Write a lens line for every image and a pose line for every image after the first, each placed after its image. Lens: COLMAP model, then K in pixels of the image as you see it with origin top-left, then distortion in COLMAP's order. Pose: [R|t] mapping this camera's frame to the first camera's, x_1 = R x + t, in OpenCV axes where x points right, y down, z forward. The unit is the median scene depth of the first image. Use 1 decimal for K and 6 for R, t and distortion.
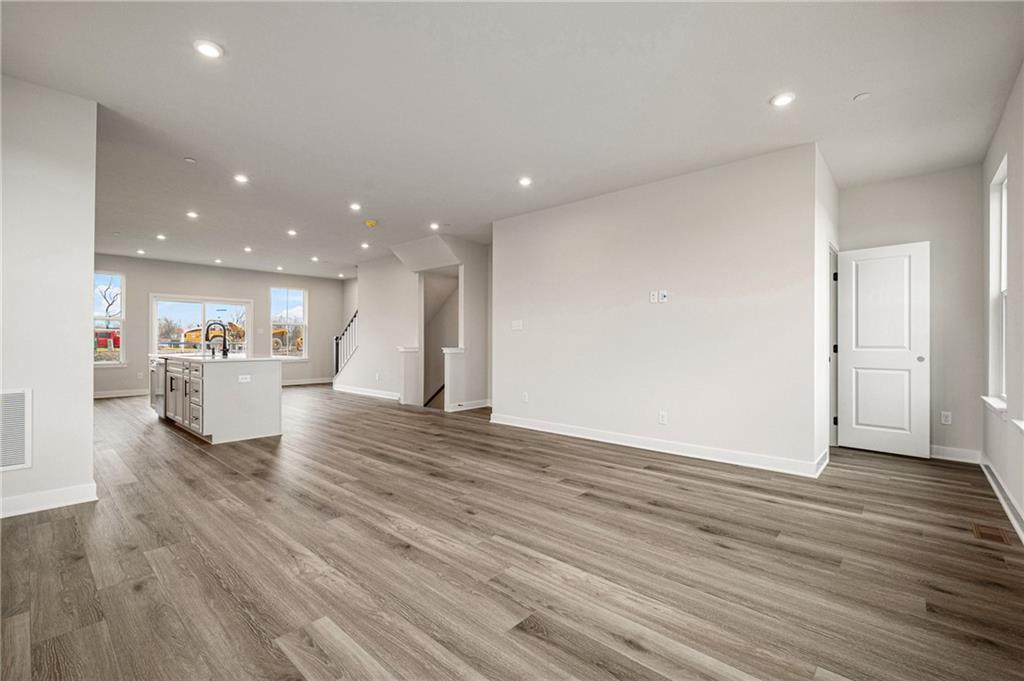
lens RADIAL K [[447.8, 0, 508.1], [0, 447.8, 341.1], [0, 0, 1]] dist [0.000825, -0.000079]
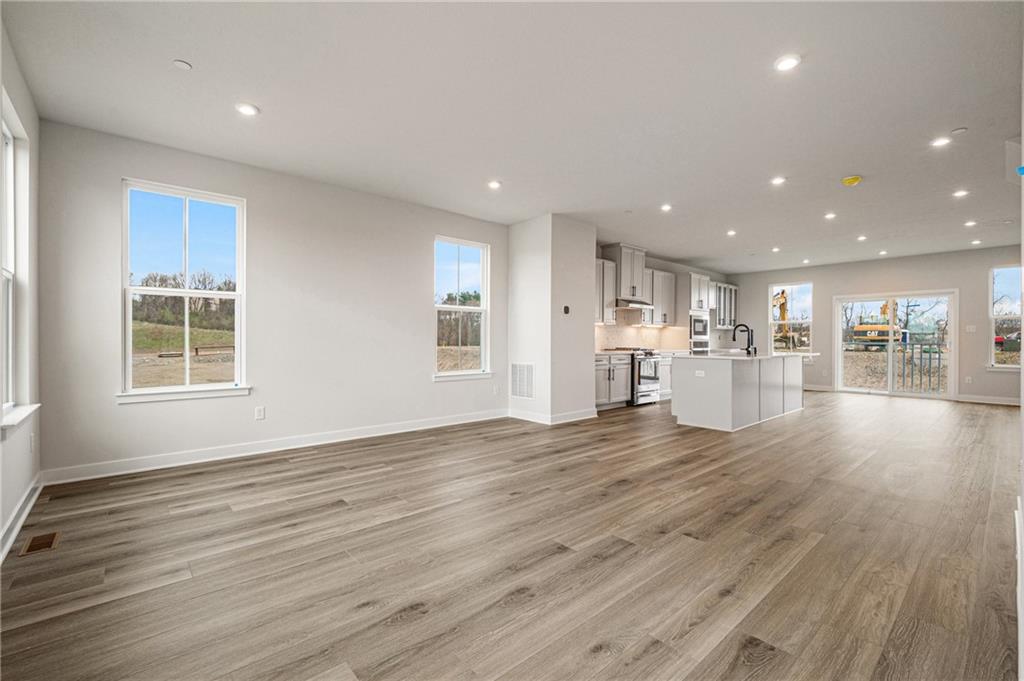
lens RADIAL K [[447.8, 0, 508.1], [0, 447.8, 341.1], [0, 0, 1]] dist [0.000825, -0.000079]
pose [[-0.121720, -0.002641, -0.992561, 0.885171], [-0.000707, 0.999996, -0.002574, 0.008149], [0.992564, 0.000389, -0.121721, 0.973872]]
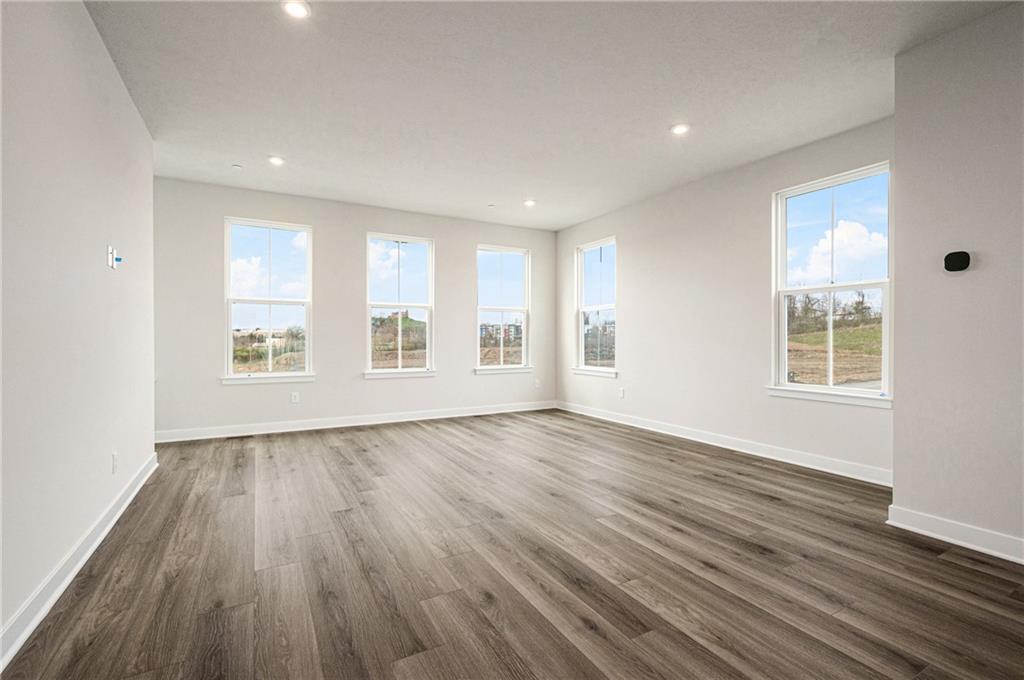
lens RADIAL K [[447.8, 0, 508.1], [0, 447.8, 340.6], [0, 0, 1]] dist [0.000825, -0.000079]
pose [[-0.946046, -0.006688, 0.323964, -0.468233], [-0.005620, 0.999975, 0.004232, 0.005017], [-0.323984, 0.002183, -0.946060, 1.891189]]
